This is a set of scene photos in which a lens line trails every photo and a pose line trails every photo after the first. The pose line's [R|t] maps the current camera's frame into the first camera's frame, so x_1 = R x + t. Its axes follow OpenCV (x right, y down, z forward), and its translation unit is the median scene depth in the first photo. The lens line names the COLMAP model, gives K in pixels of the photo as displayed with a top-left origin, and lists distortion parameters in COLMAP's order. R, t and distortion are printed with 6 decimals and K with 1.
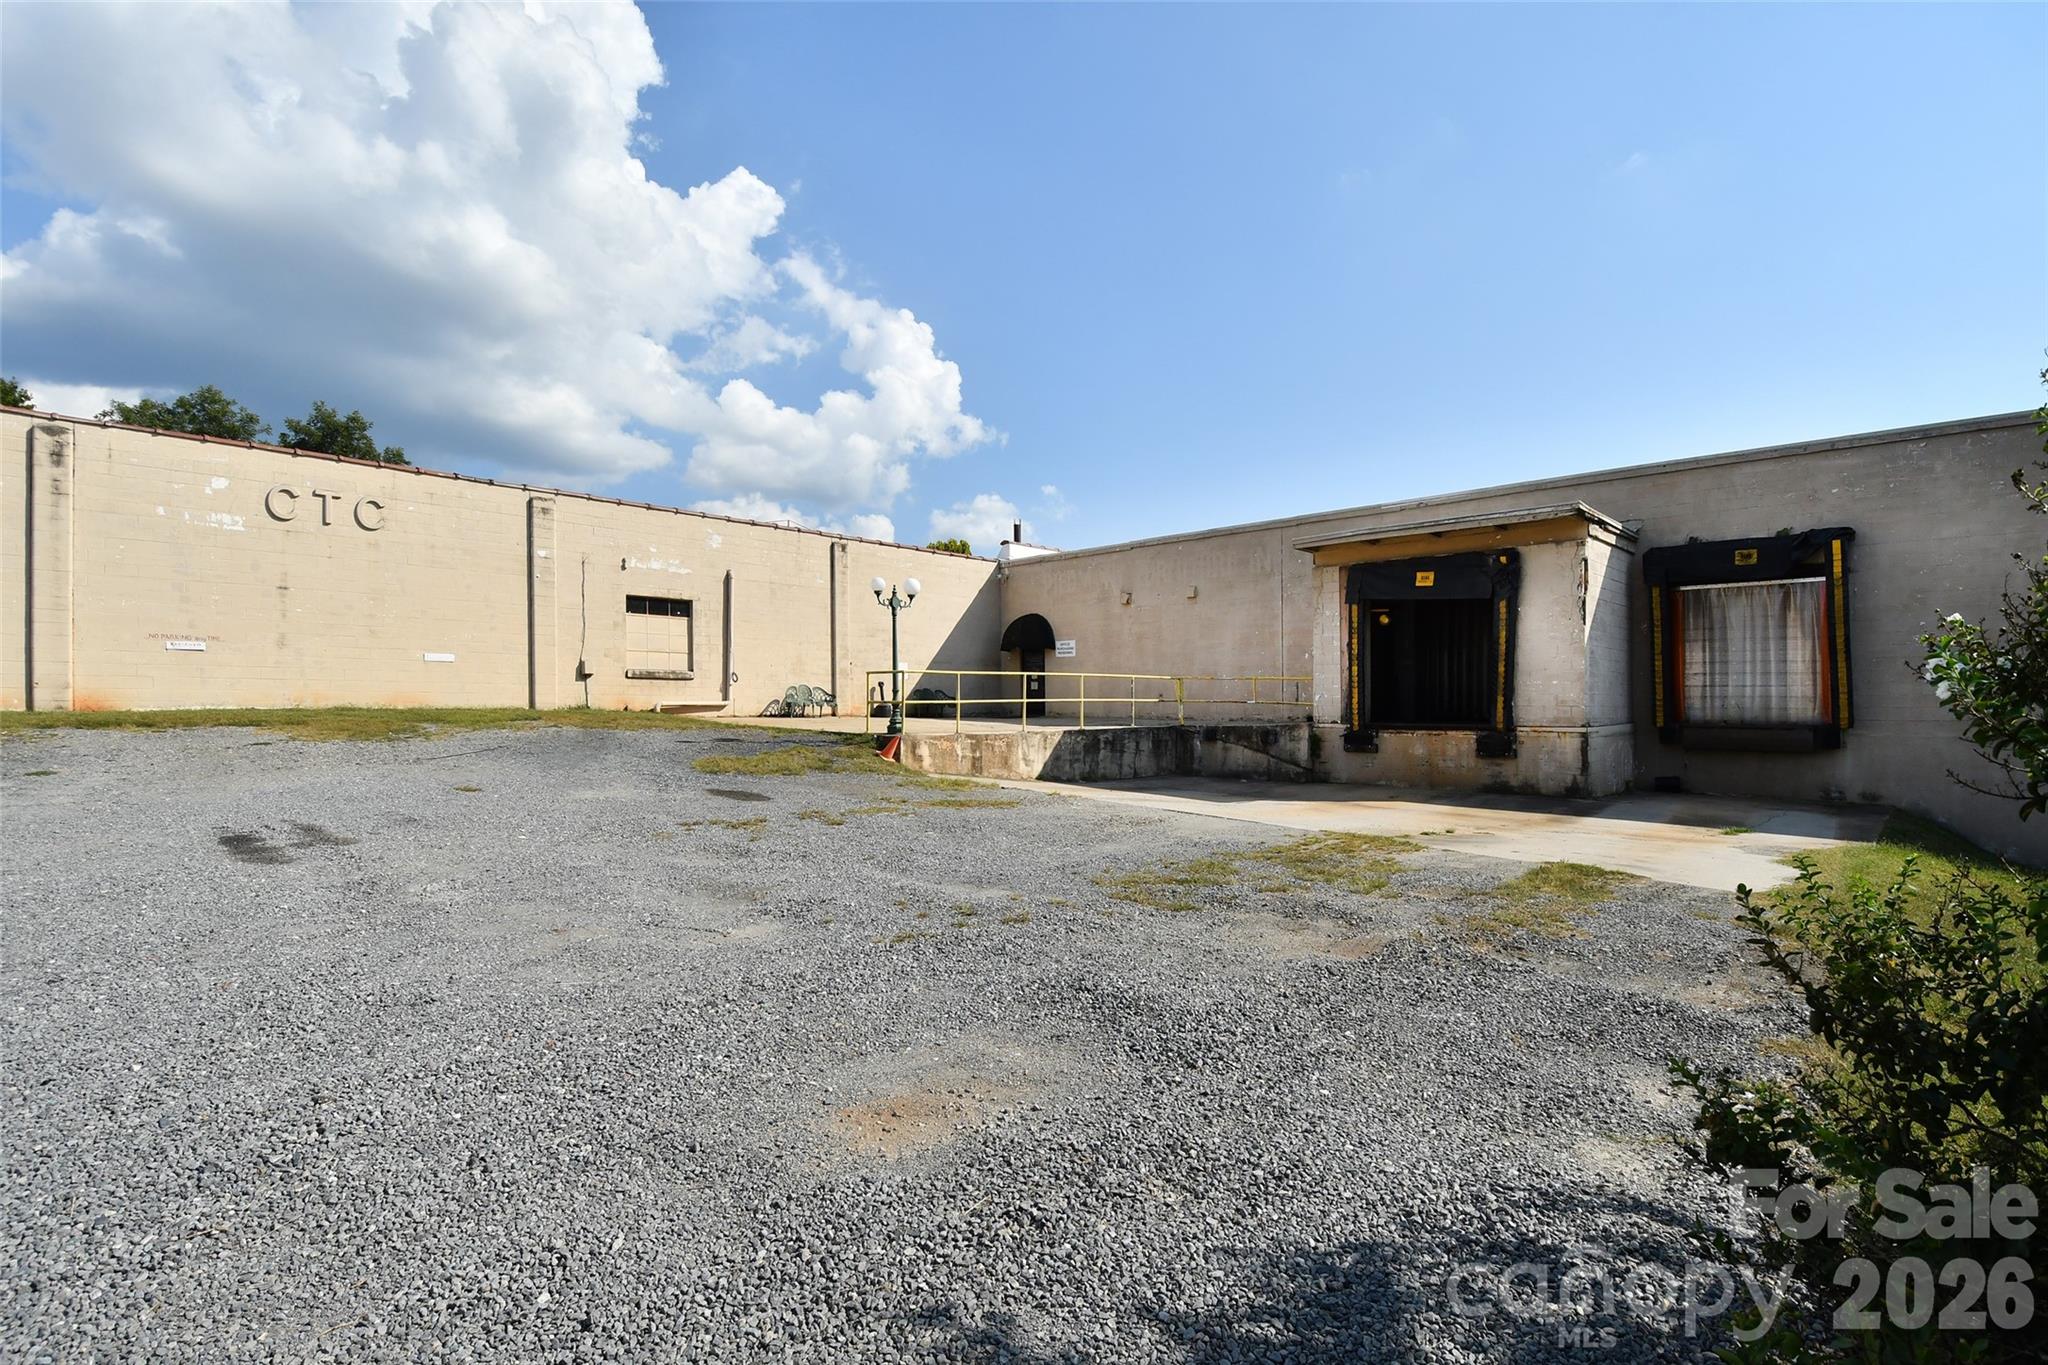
lens RADIAL K [[928.7, 0, 1017.8], [0, 928.7, 689.8], [0, 0, 1]] dist [-0.026855, -0.000991]
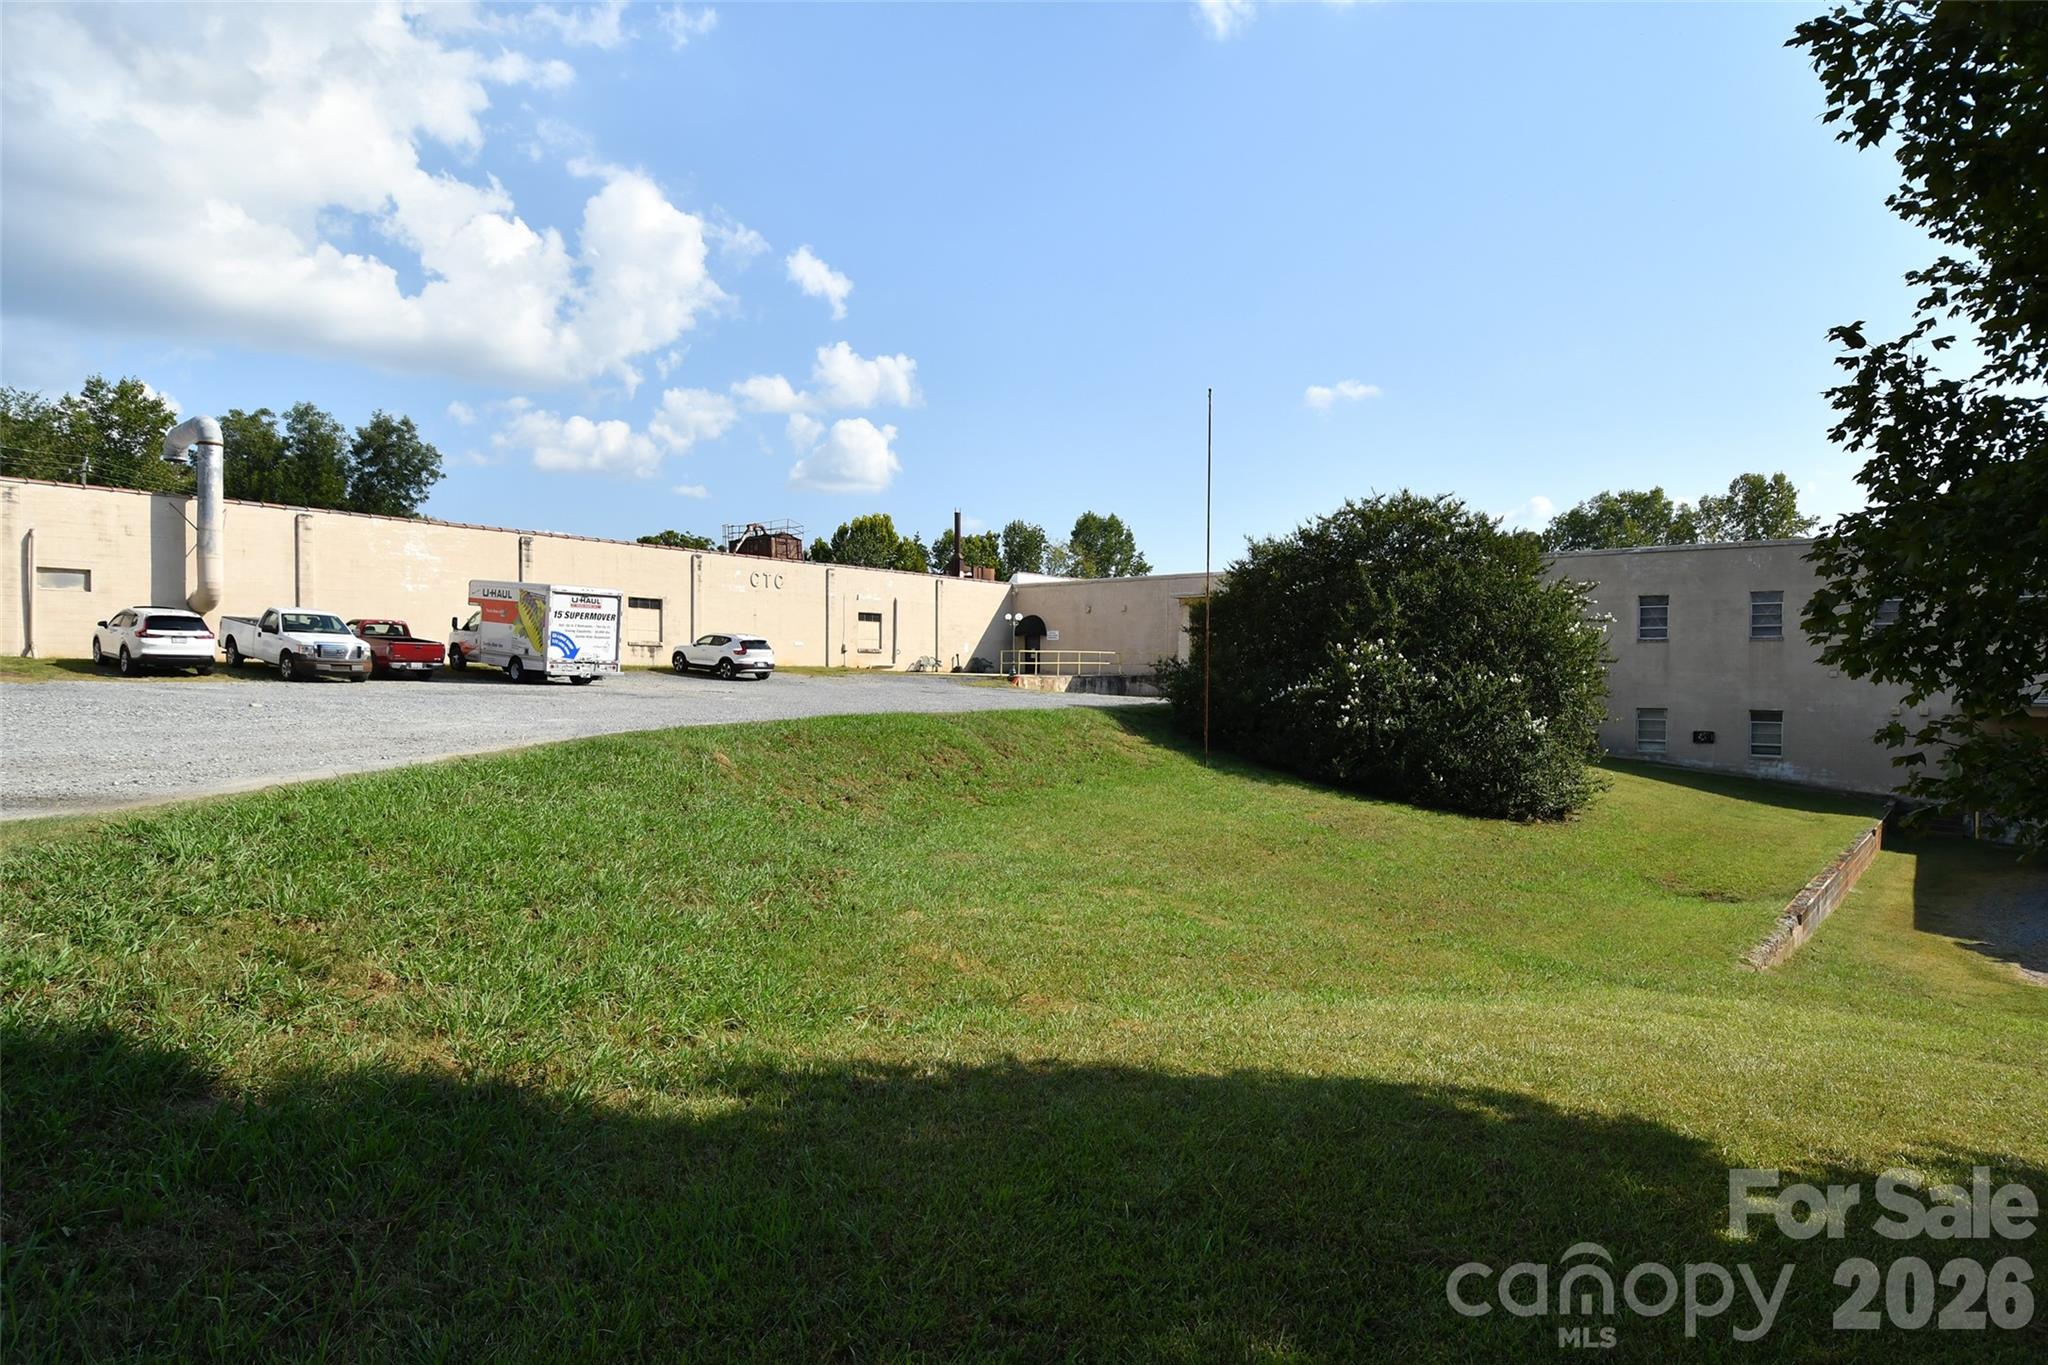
lens RADIAL K [[1235.2, 0, 1026.2], [0, 1235.2, 681.1], [0, 0, 1]] dist [0.056045, 0.000786]
pose [[0.991878, -0.002948, 0.127157, -0.403406], [0.001031, 0.999885, 0.015137, 0.009756], [-0.127187, -0.014883, 0.991767, -1.811870]]
